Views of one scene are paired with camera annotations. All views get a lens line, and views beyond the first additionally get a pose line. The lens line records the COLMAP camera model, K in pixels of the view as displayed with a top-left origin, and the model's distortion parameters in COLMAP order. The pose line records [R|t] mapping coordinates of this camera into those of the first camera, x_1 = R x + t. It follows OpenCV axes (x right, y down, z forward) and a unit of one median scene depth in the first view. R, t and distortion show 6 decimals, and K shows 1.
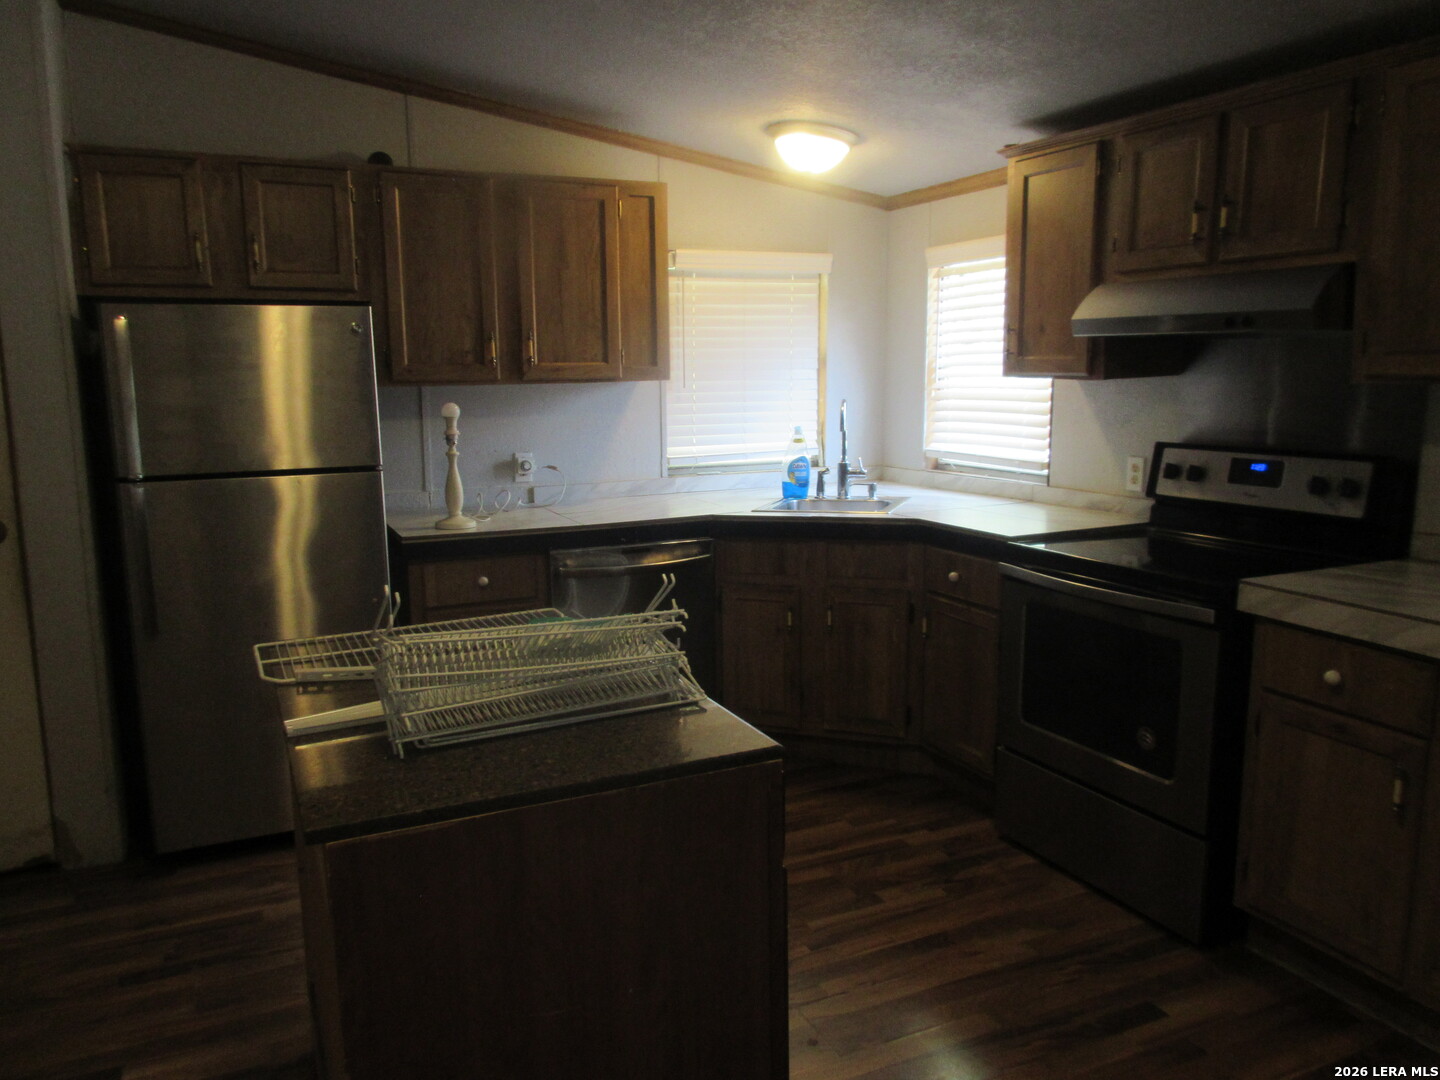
lens RADIAL K [[1069.9, 0, 721.1], [0, 1069.9, 537.1], [0, 0, 1]] dist [0.010617, 0.003573]
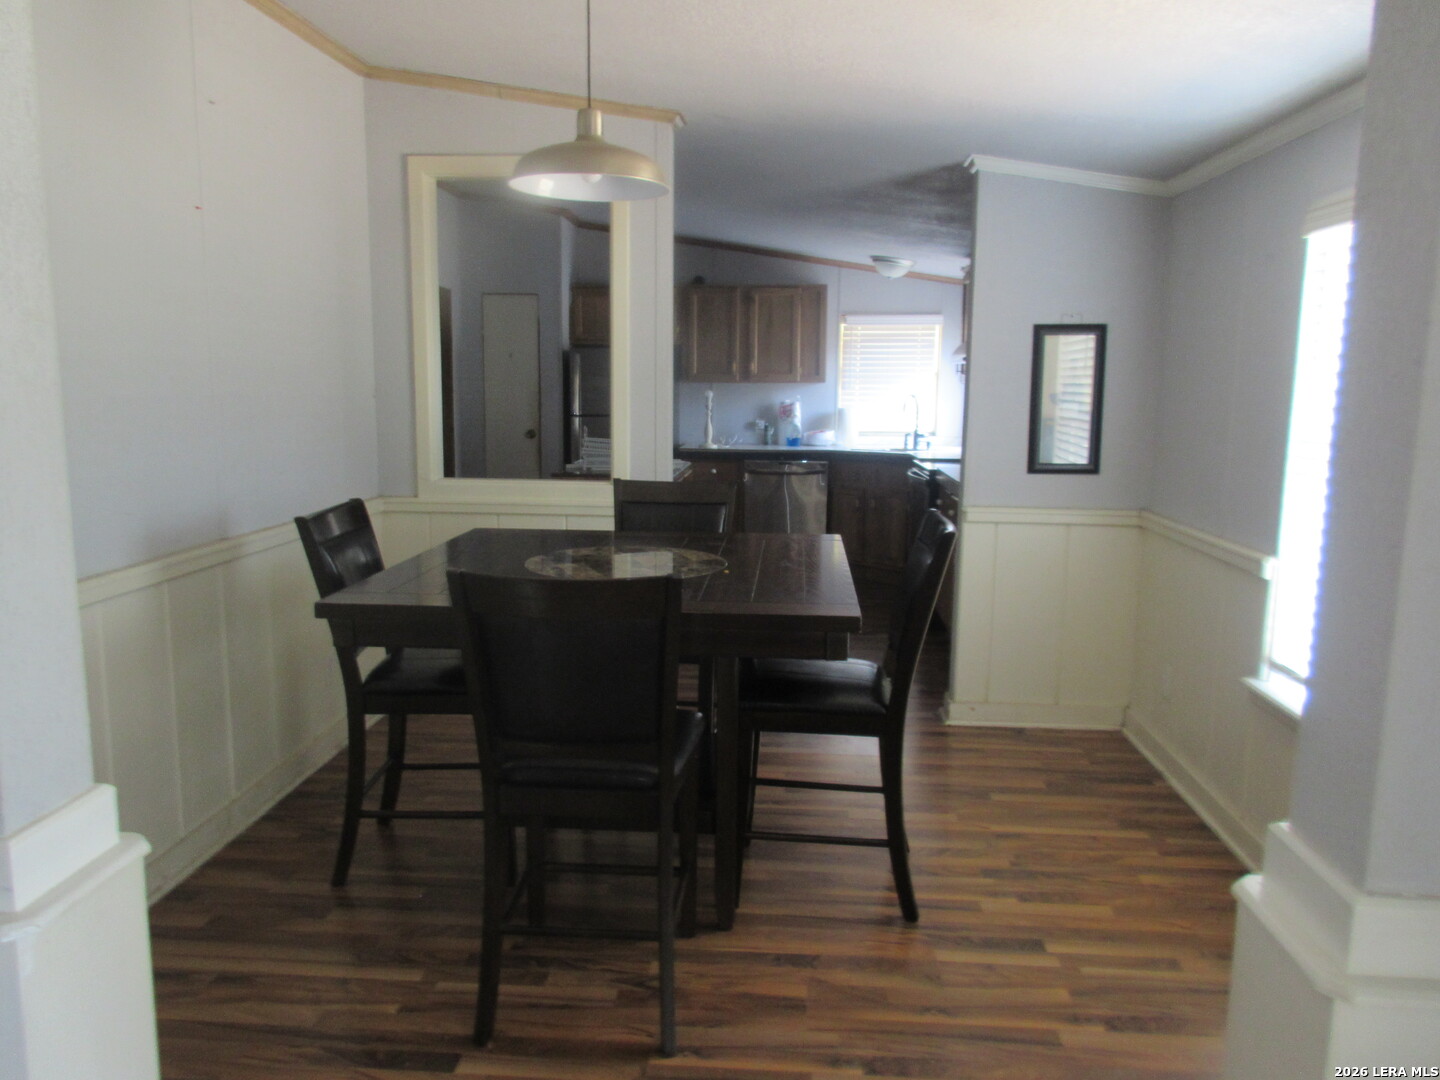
lens RADIAL K [[1069.9, 0, 718.9], [0, 1069.9, 540.1], [0, 0, 1]] dist [0.010617, 0.003573]
pose [[0.880262, 0.094754, -0.464930, 0.776860], [-0.093530, 0.995283, 0.025758, 0.116725], [0.465178, 0.020811, 0.884972, -0.892122]]
